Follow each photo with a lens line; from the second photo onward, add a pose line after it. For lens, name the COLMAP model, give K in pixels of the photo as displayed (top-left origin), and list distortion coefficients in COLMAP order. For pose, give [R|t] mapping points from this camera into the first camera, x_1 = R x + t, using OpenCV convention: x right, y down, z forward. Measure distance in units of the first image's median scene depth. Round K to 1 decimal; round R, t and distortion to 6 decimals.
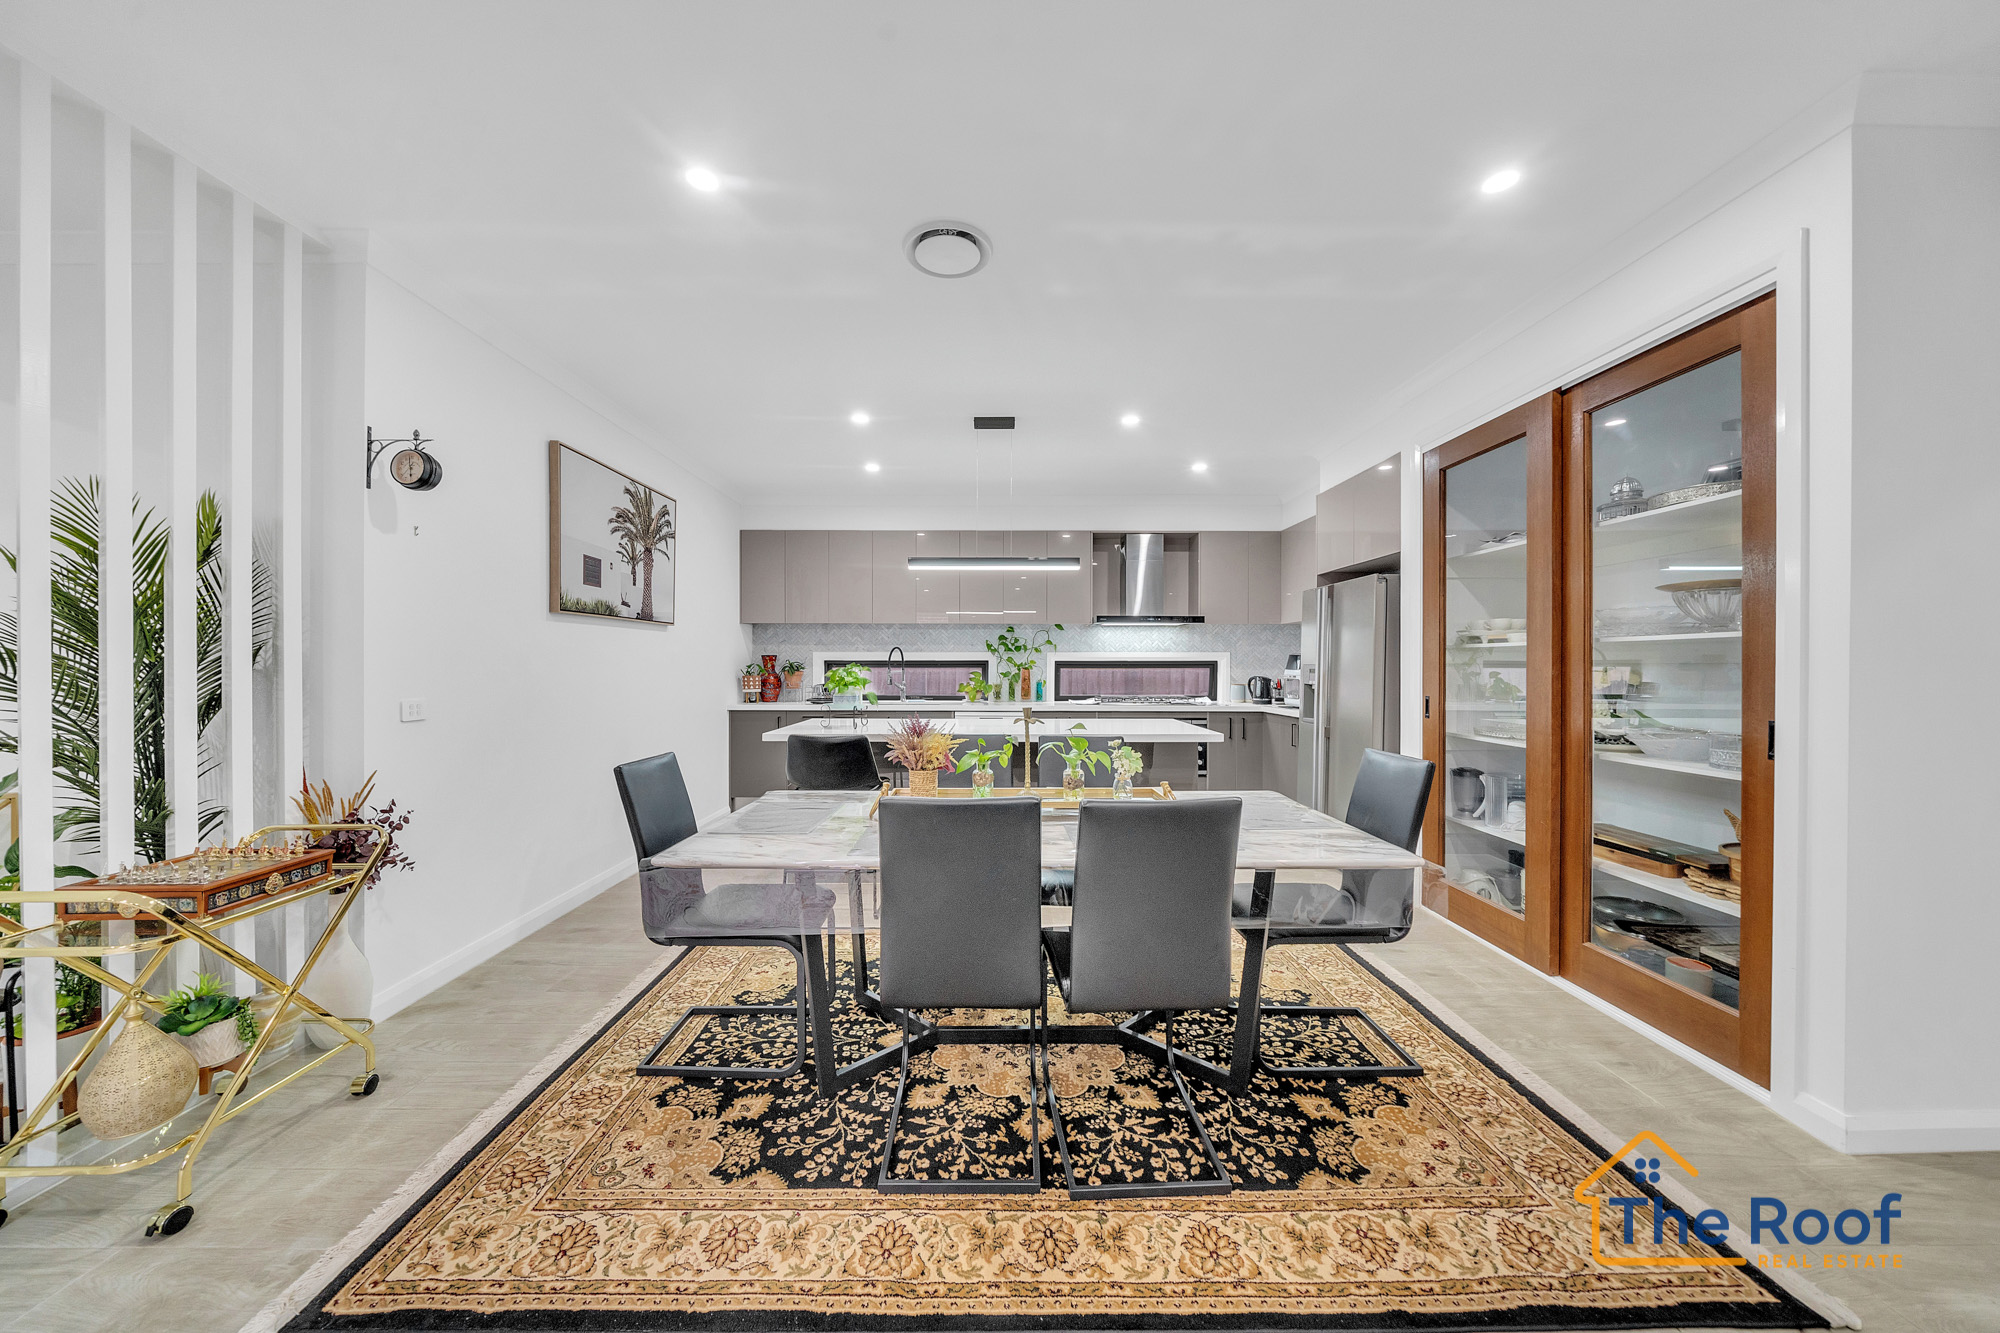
lens RADIAL K [[708.5, 0, 1000.0], [0, 708.5, 666.5], [0, 0, 1]] dist [-0.000274, 0.000016]
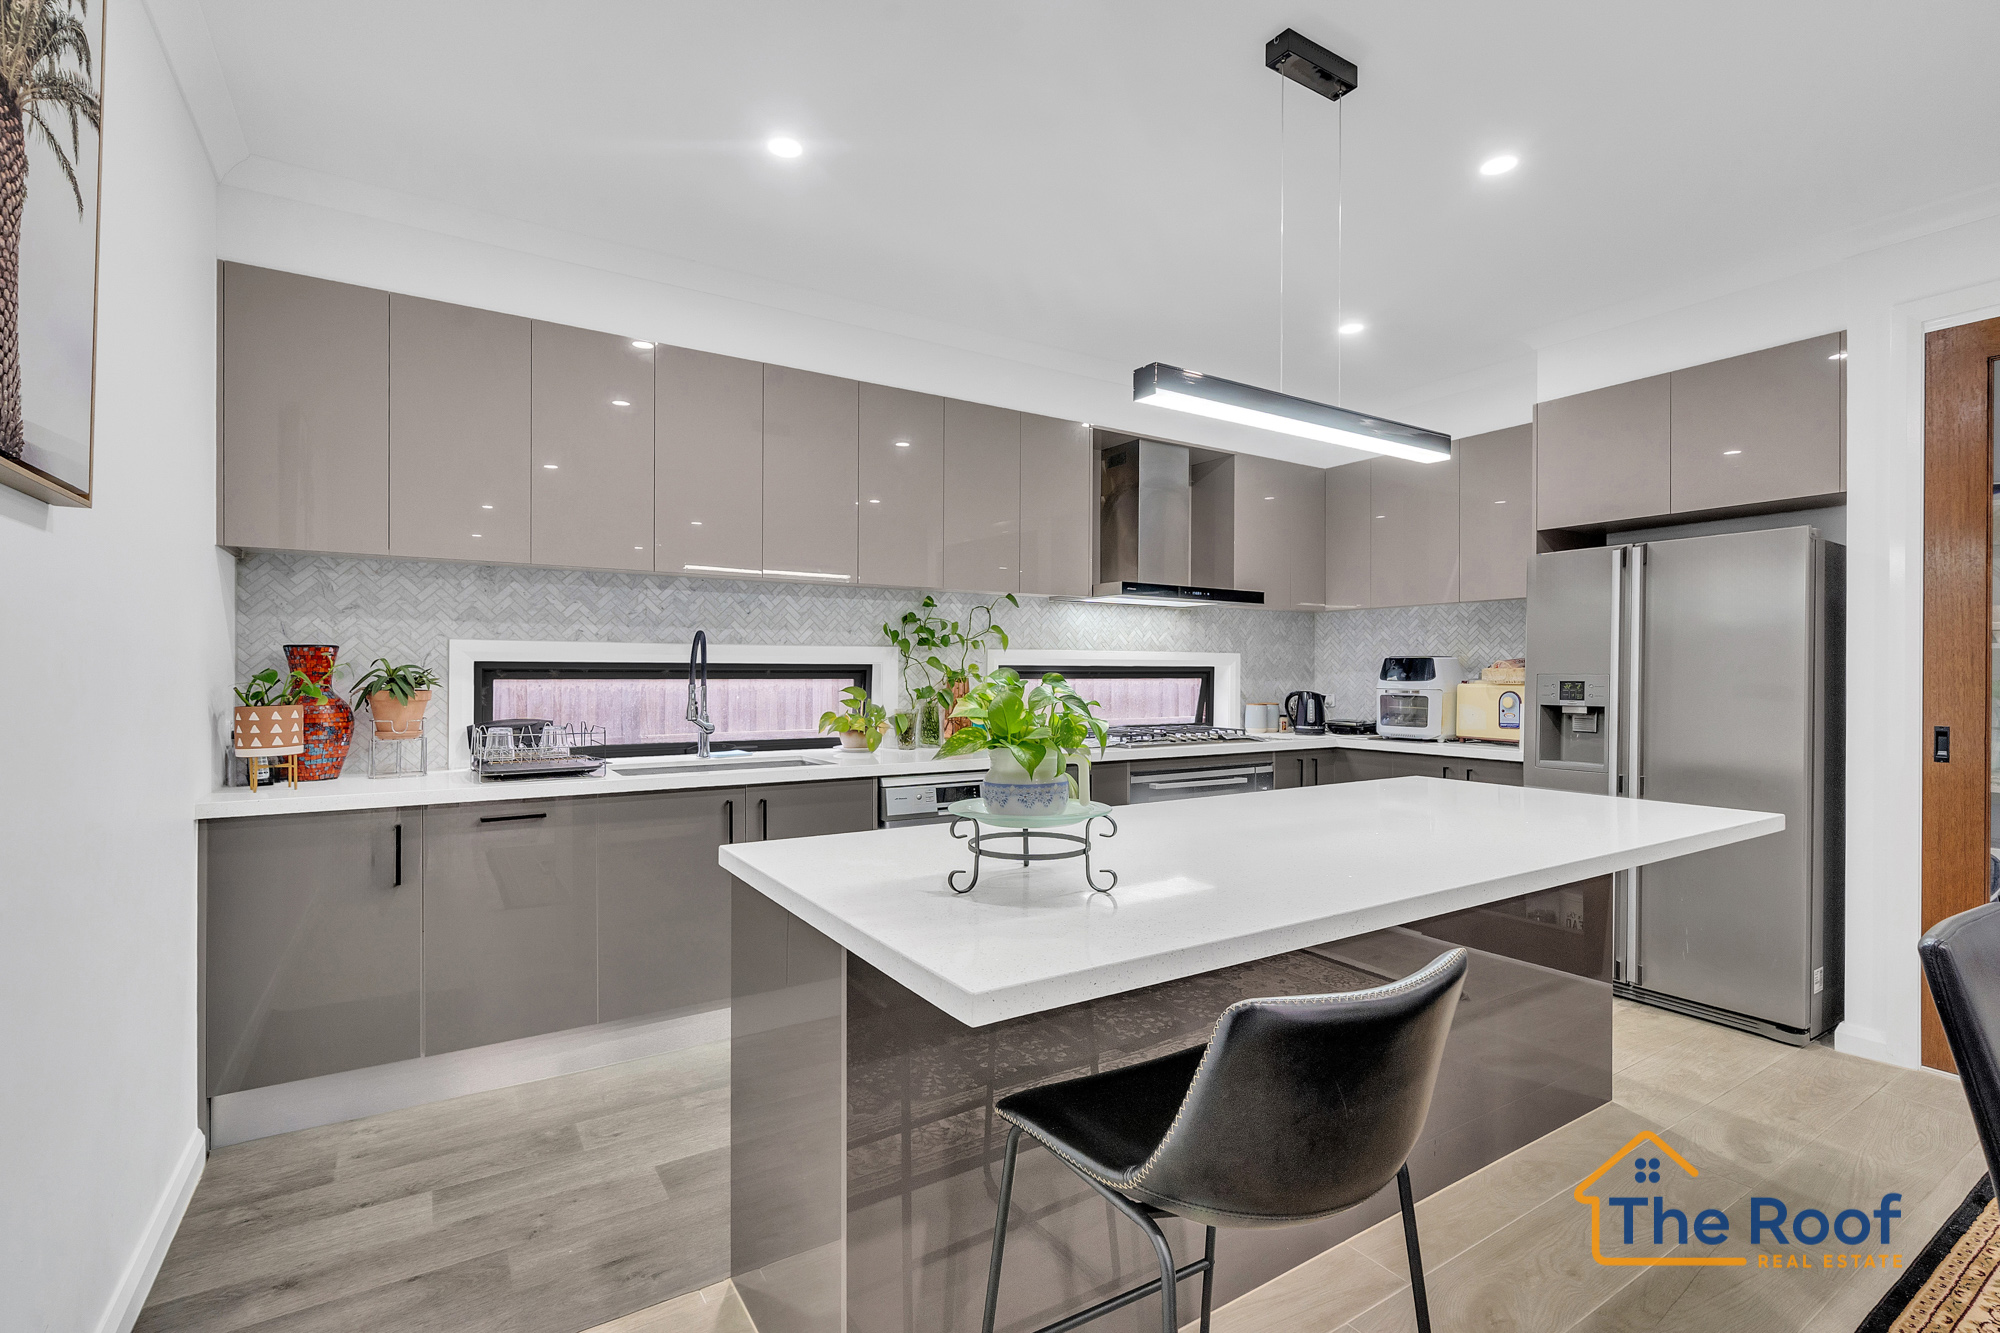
lens RADIAL K [[885.1, 0, 1005.6], [0, 885.1, 673.0], [0, 0, 1]] dist [0.000680, 0.000102]
pose [[0.835907, -0.000081, 0.548872, -0.278753], [0.001059, 0.999998, -0.001465, -0.001144], [-0.548871, 0.001806, 0.835905, 0.446475]]
